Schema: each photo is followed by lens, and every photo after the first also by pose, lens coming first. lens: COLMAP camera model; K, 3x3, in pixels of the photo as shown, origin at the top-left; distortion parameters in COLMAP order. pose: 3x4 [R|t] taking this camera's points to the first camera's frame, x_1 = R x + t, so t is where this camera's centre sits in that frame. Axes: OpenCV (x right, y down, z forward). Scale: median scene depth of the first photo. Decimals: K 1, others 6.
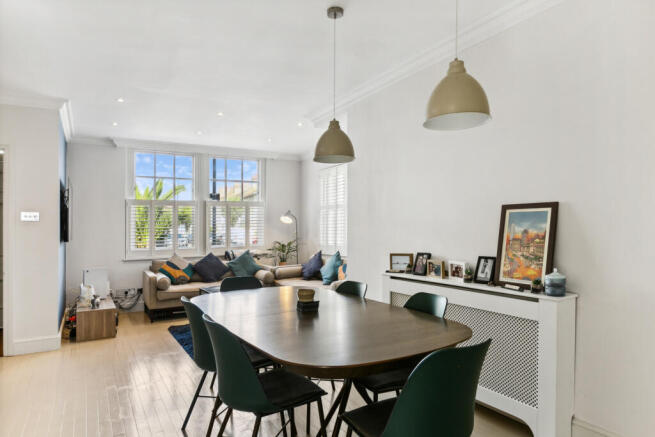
lens RADIAL K [[415.4, 0, 327.5], [0, 415.4, 218.5], [0, 0, 1]] dist [-0.004391, -0.001920]
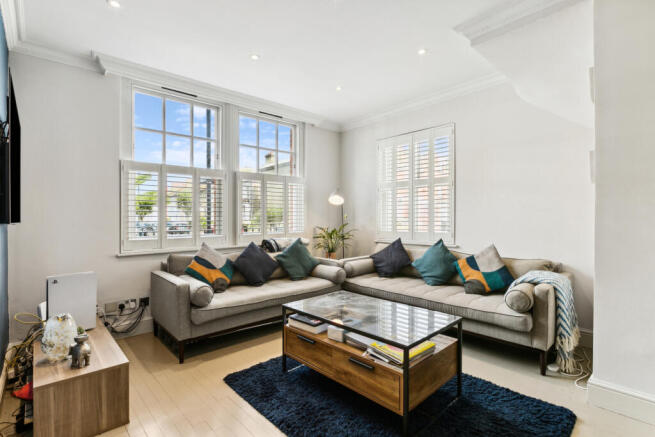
lens RADIAL K [[316.1, 0, 327.5], [0, 316.1, 218.5], [0, 0, 1]] dist [-0.008956, -0.000317]
pose [[0.975893, 0.006661, 0.218146, -0.289622], [-0.011022, 0.999763, 0.018778, 0.032316], [-0.217969, -0.020730, 0.975736, 0.473192]]
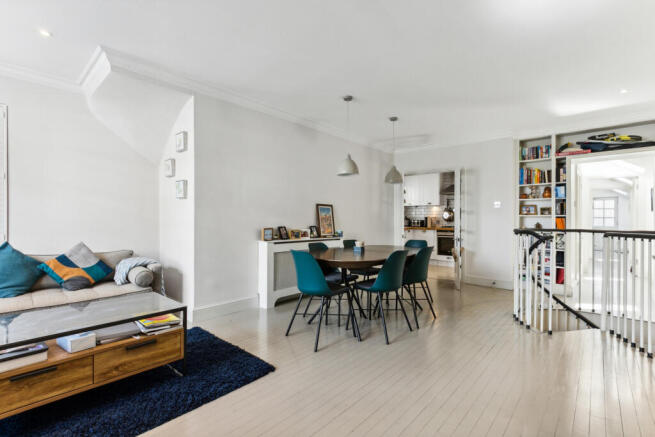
lens RADIAL K [[302.5, 0, 327.5], [0, 302.5, 218.5], [0, 0, 1]] dist [0.000787, 0.000083]
pose [[-0.311319, 0.020350, 0.950088, -0.538534], [-0.021281, 0.999371, -0.028378, 0.043480], [-0.950067, -0.029054, -0.310690, 0.650032]]
